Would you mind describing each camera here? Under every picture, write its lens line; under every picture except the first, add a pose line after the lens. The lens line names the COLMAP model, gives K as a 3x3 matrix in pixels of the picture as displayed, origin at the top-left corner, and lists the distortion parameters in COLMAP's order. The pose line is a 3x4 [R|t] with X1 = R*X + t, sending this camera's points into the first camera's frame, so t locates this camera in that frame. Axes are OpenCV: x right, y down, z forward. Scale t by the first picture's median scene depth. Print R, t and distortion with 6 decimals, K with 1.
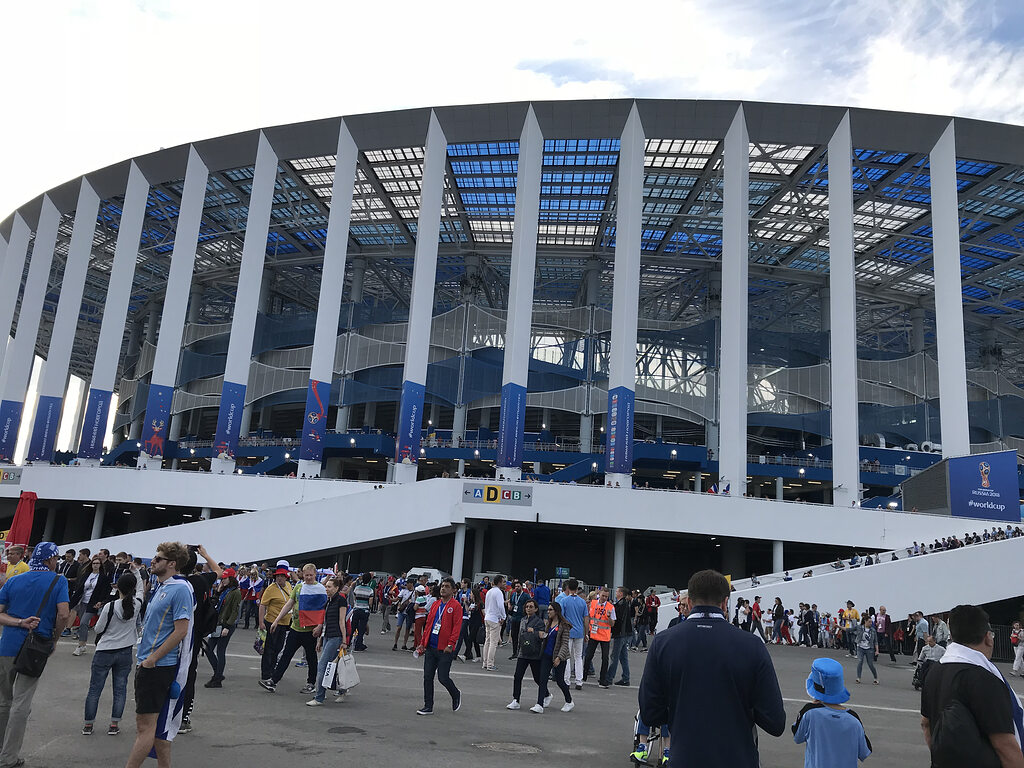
lens RADIAL K [[844.3, 0, 513.6], [0, 844.3, 378.3], [0, 0, 1]] dist [0.033495, -0.034651]
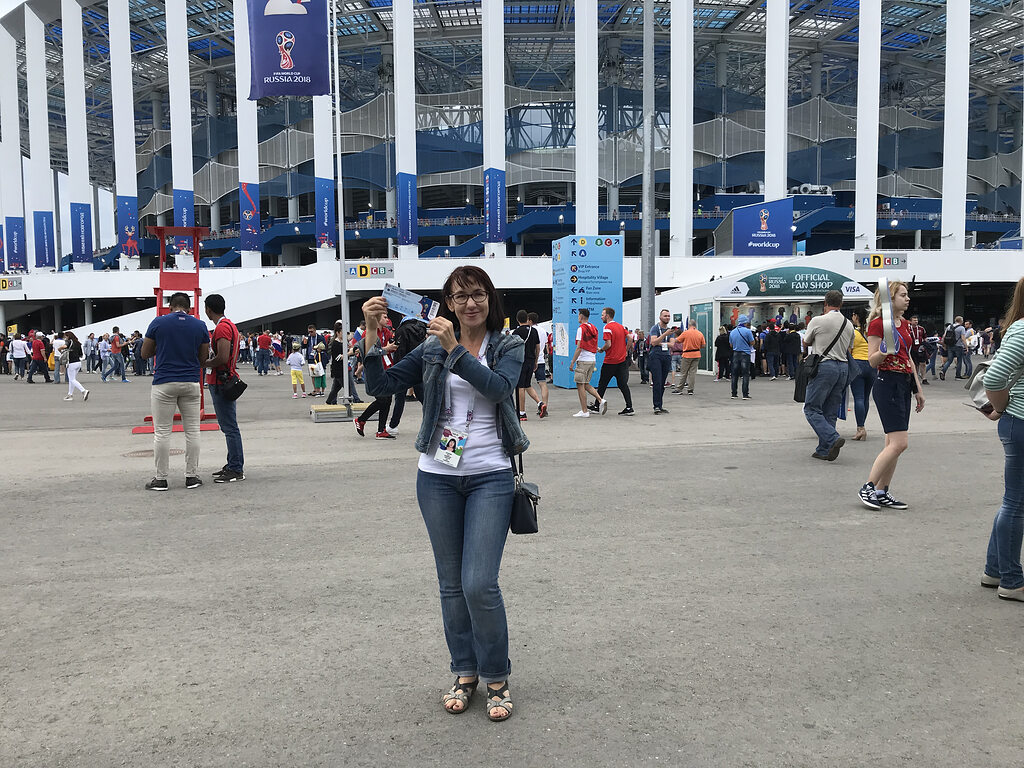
lens RADIAL K [[844.3, 0, 514.9], [0, 844.3, 388.8], [0, 0, 1]] dist [0.033495, -0.034651]
pose [[0.995356, -0.074753, -0.060651, 0.174798], [0.089177, 0.953300, 0.288558, -0.028721], [0.036248, -0.292627, 0.955539, -0.186137]]
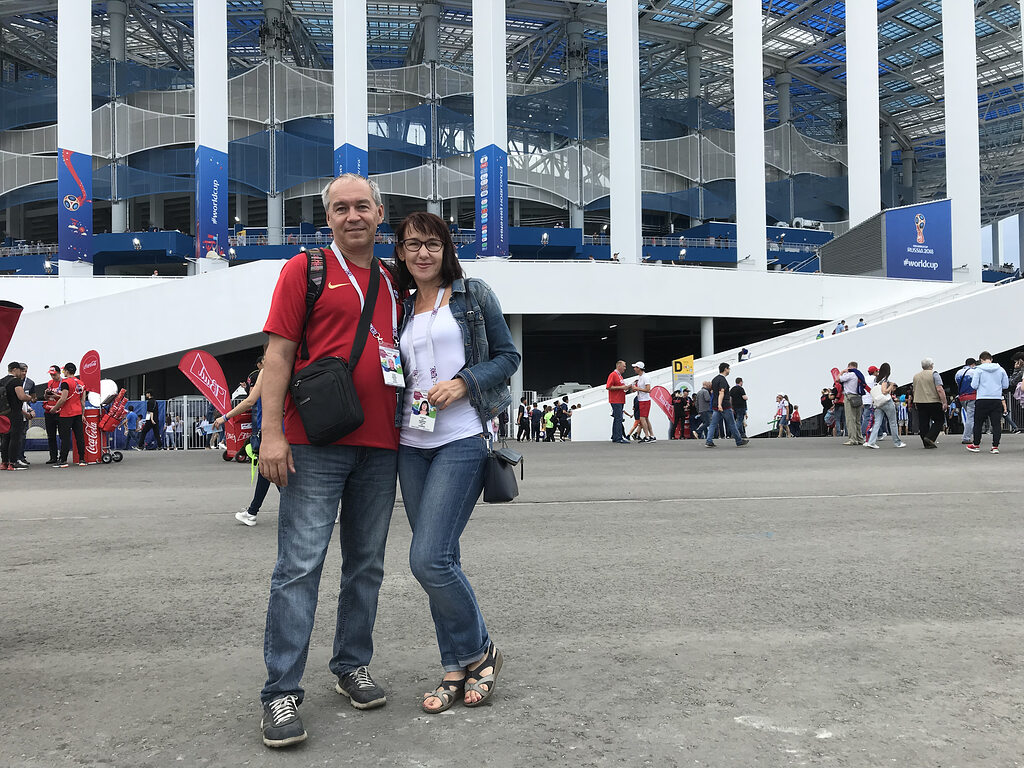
lens RADIAL K [[844.3, 0, 515.5], [0, 844.3, 382.2], [0, 0, 1]] dist [0.033495, -0.034651]
pose [[0.974718, -0.078154, 0.209323, -0.026444], [0.032271, 0.976251, 0.214228, 0.047291], [-0.221095, -0.202057, 0.954091, 0.166649]]
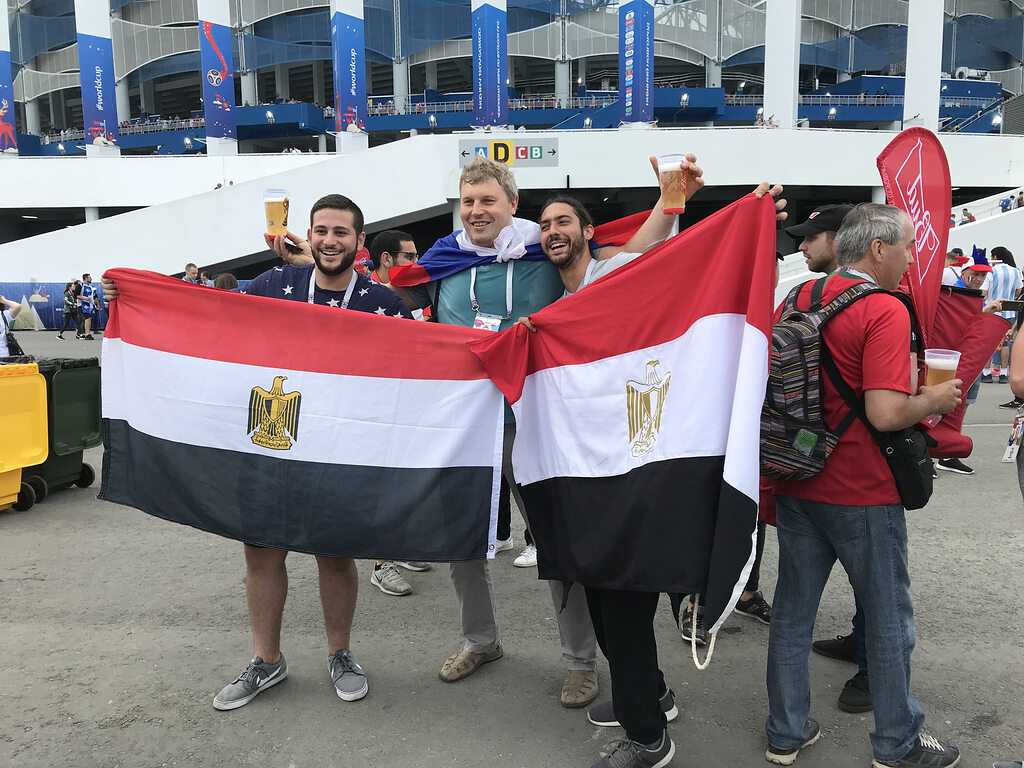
lens RADIAL K [[844.3, 0, 512.0], [0, 844.3, 387.6], [0, 0, 1]] dist [0.033495, -0.034651]
pose [[0.992236, -0.097126, 0.077675, -0.058196], [0.062563, 0.929609, 0.363199, 0.040491], [-0.107483, -0.355520, 0.928468, 0.175241]]
